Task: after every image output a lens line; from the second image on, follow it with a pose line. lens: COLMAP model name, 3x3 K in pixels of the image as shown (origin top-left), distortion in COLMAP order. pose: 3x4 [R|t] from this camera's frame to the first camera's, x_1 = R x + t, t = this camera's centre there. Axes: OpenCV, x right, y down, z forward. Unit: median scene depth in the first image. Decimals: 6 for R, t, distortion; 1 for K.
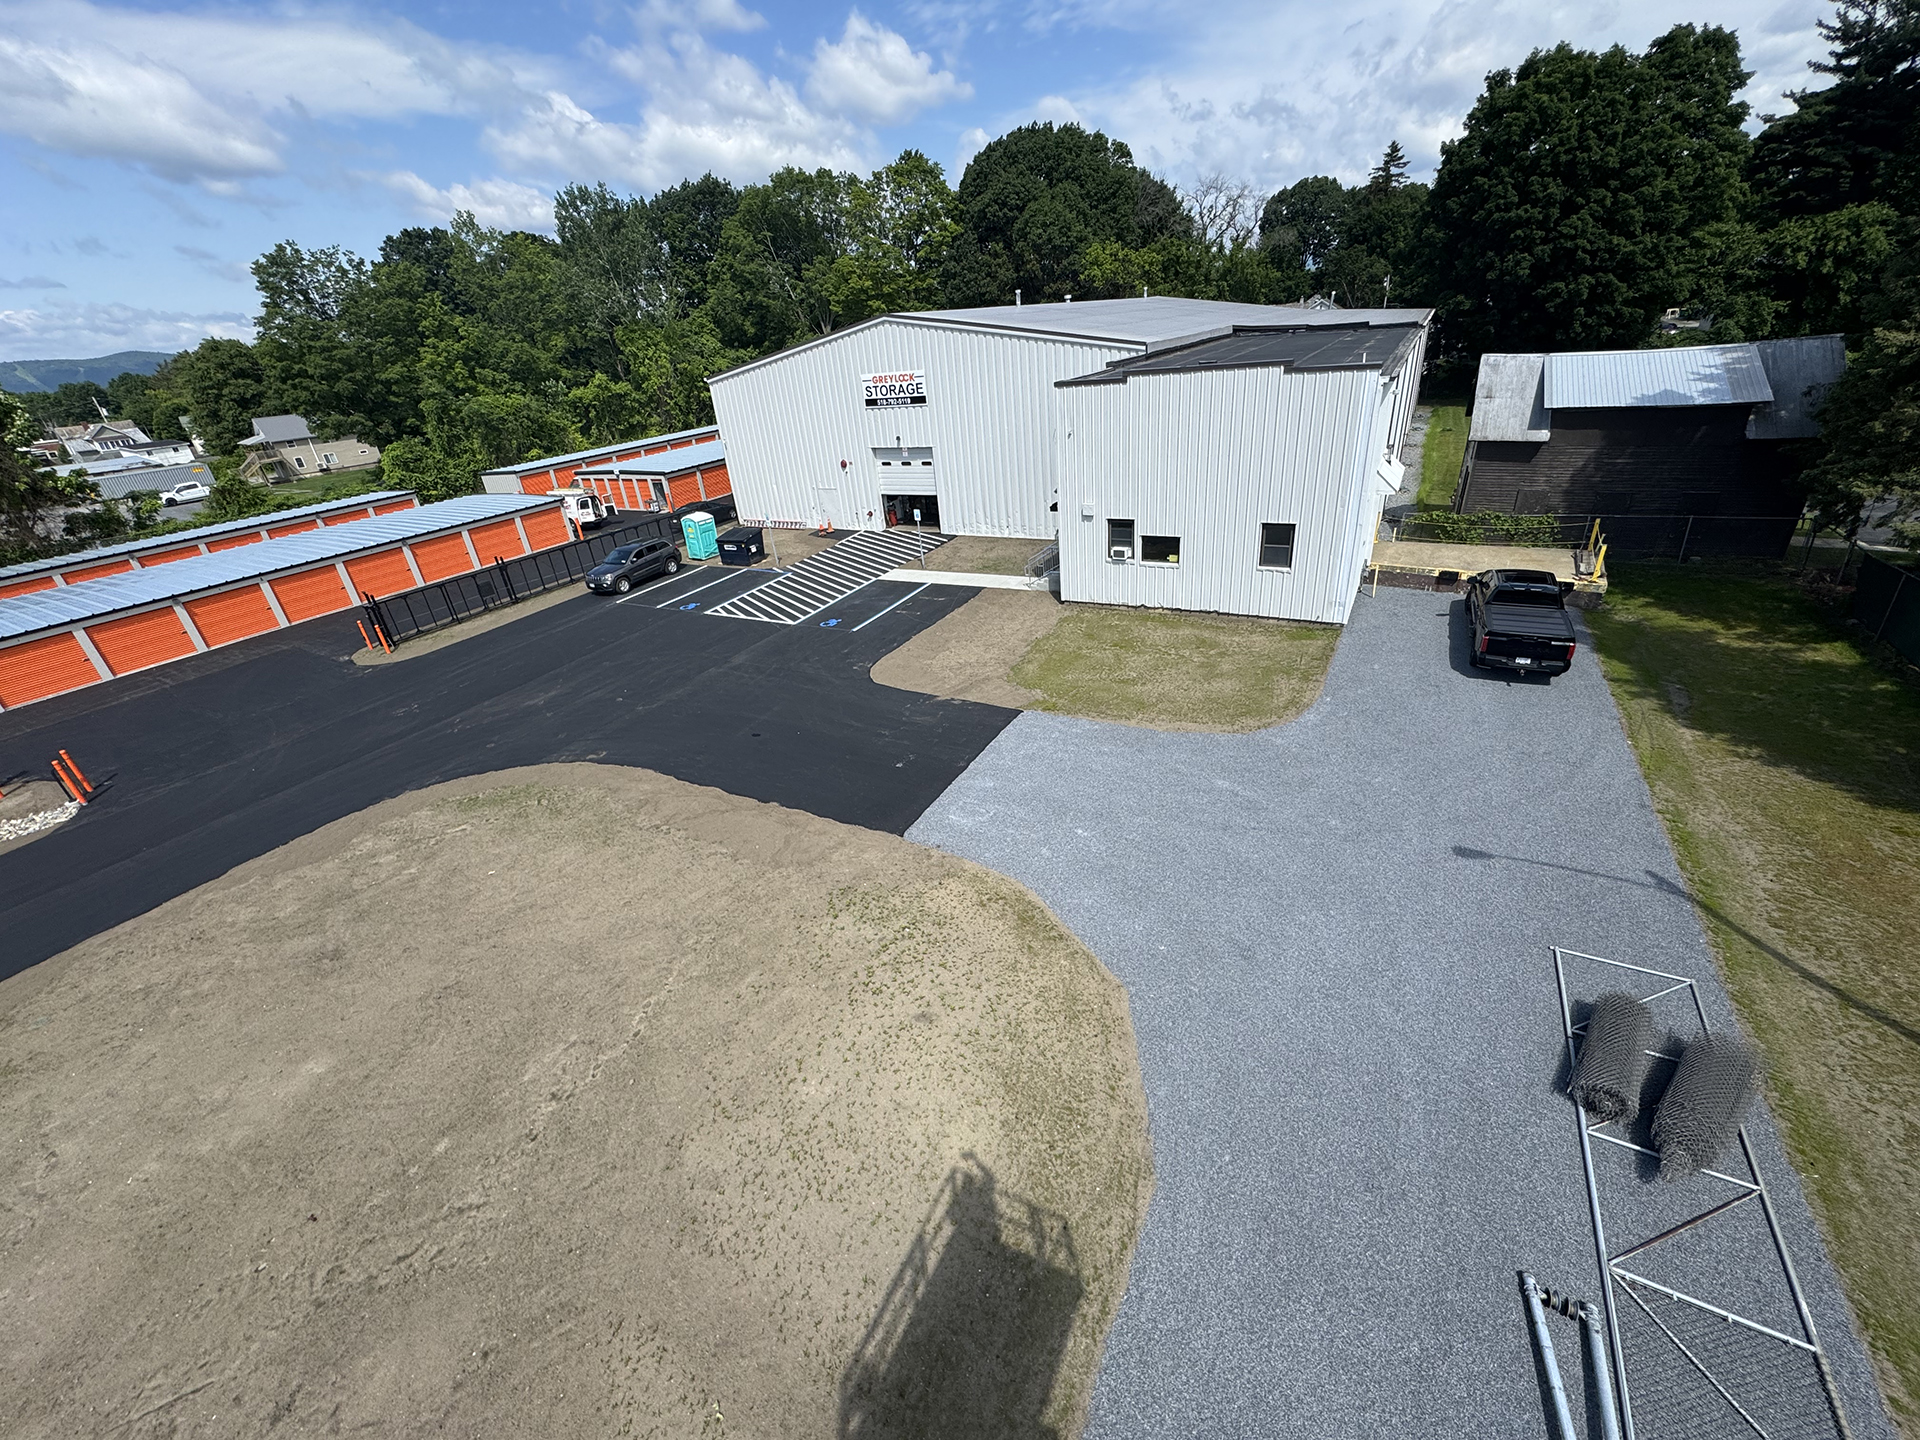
lens RADIAL K [[765.1, 0, 959.8], [0, 765.1, 718.2], [0, 0, 1]] dist [-0.002604, 0.000070]
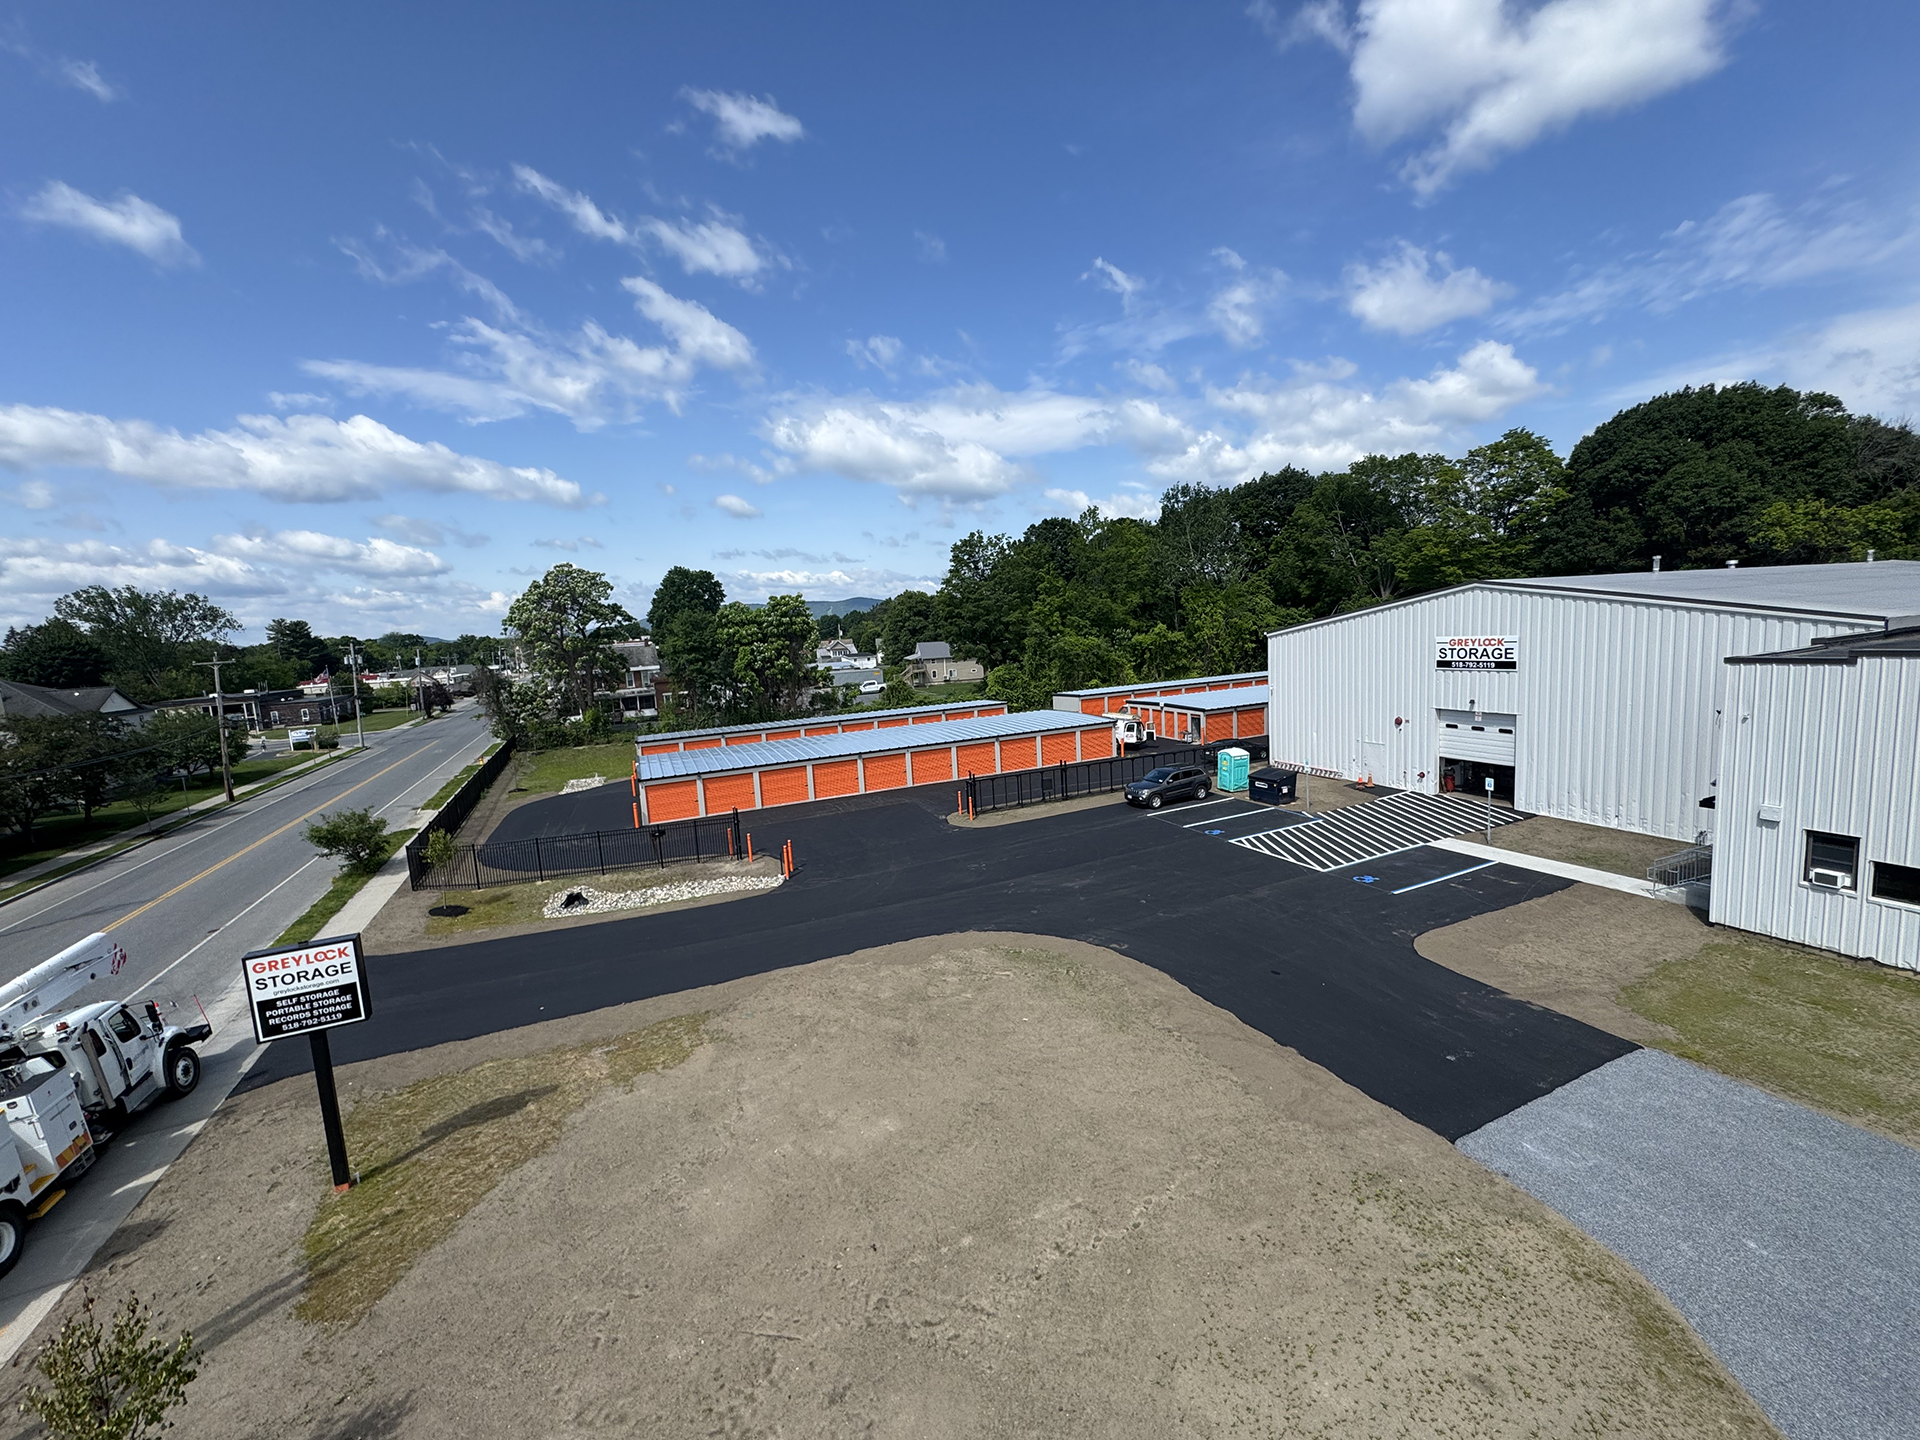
lens RADIAL K [[765.1, 0, 959.8], [0, 765.1, 718.2], [0, 0, 1]] dist [-0.002604, 0.000070]
pose [[0.798862, 0.112464, -0.590907, -0.028464], [-0.283965, 0.936519, -0.205658, 0.018997], [0.530267, 0.332089, 0.780086, -0.043658]]
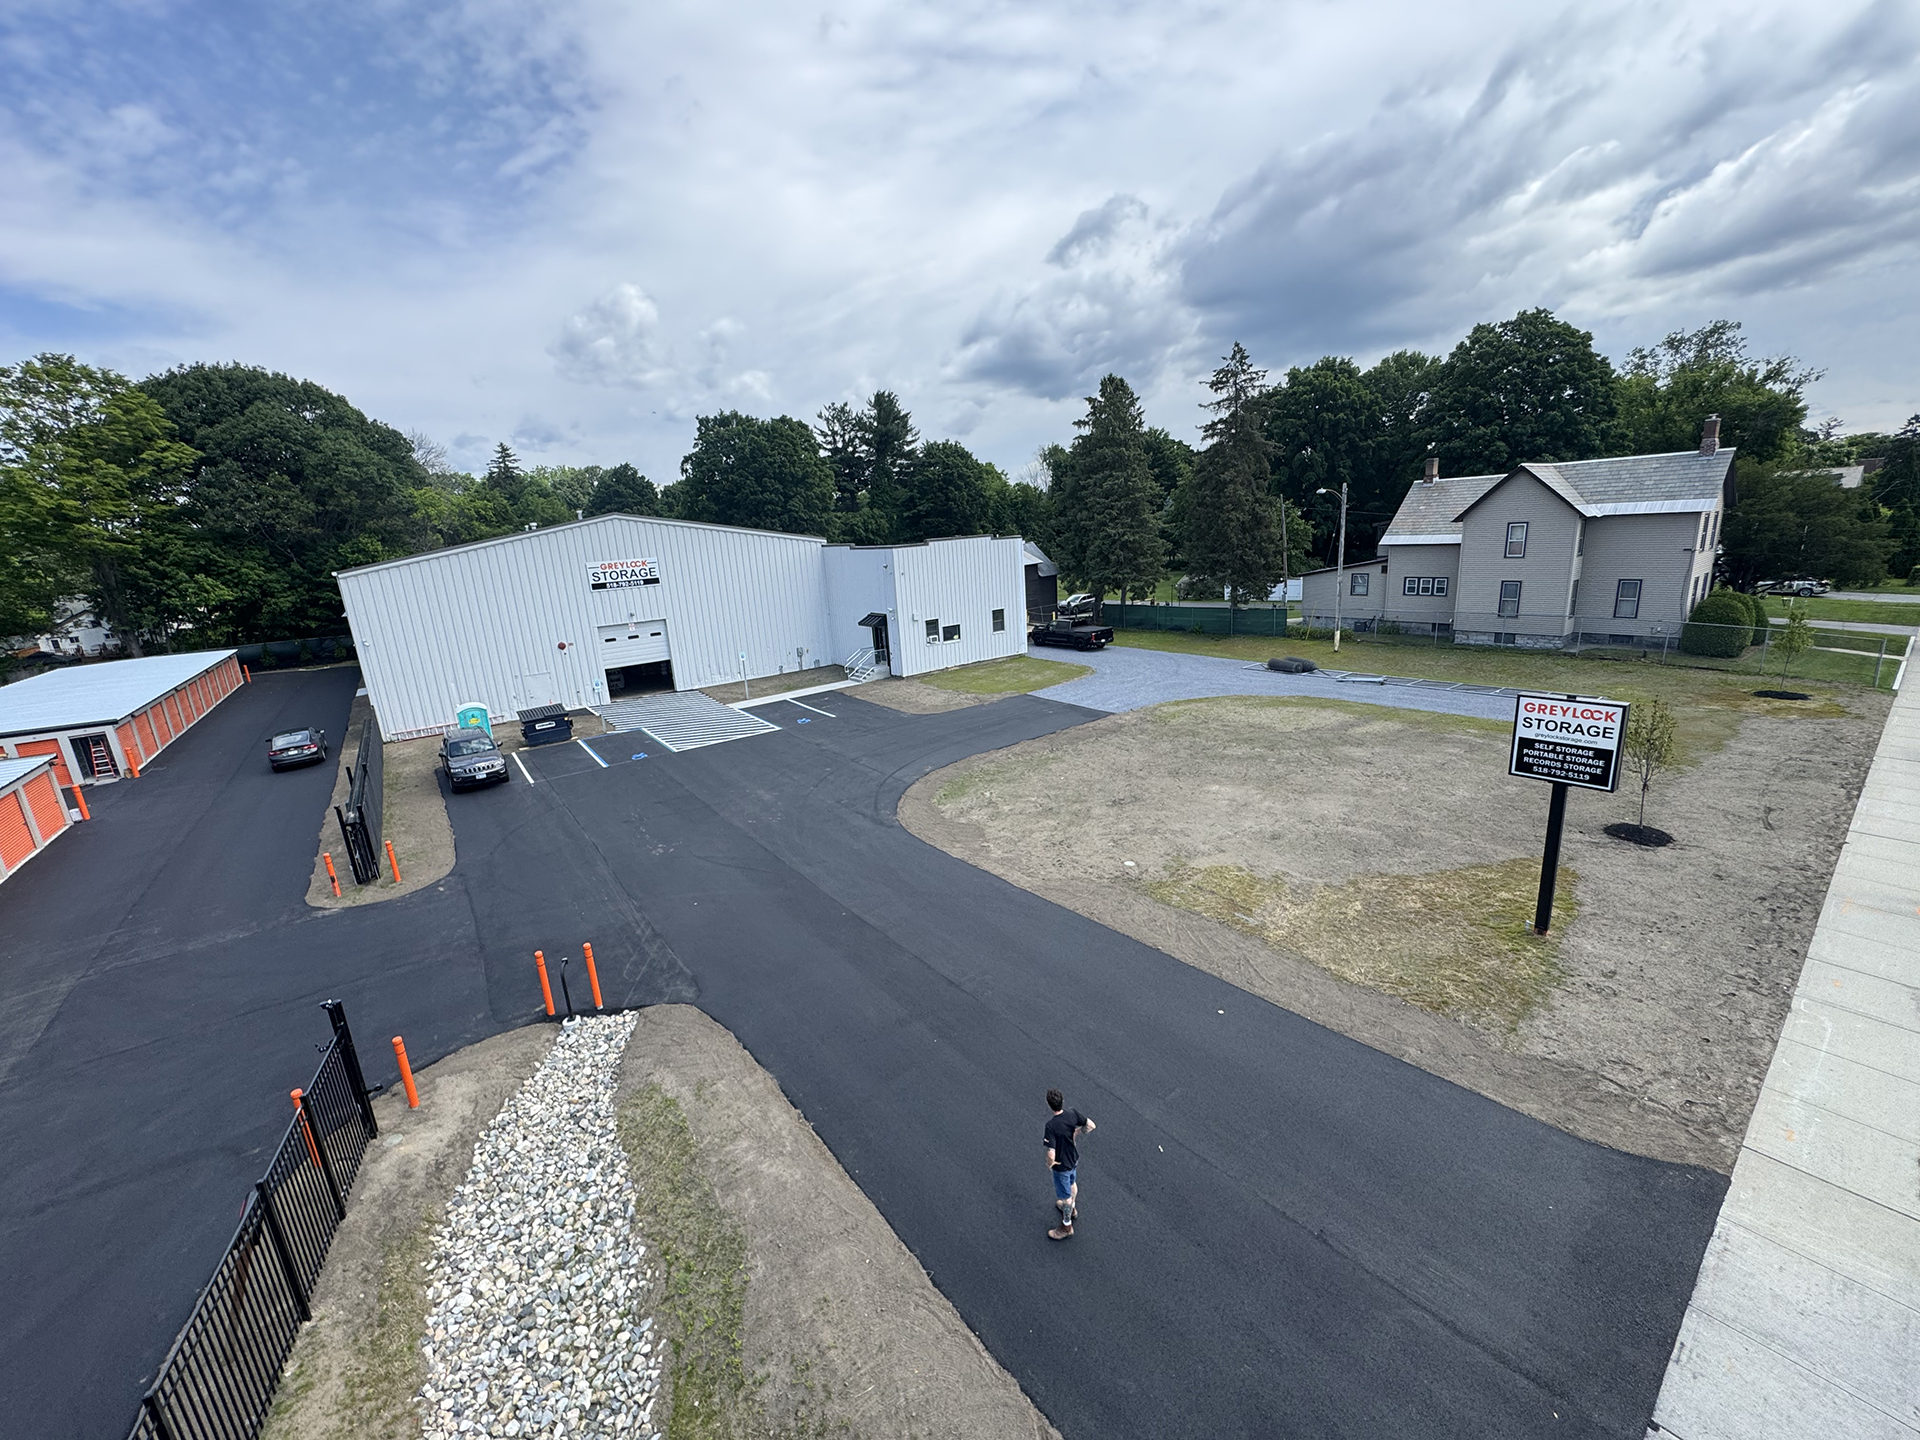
lens RADIAL K [[765.1, 0, 959.8], [0, 765.1, 718.2], [0, 0, 1]] dist [-0.002604, 0.000070]
pose [[0.415128, -0.160536, 0.895487, -0.941618], [0.436874, 0.898568, -0.041436, 0.028313], [-0.798004, 0.408416, 0.443155, 0.187570]]
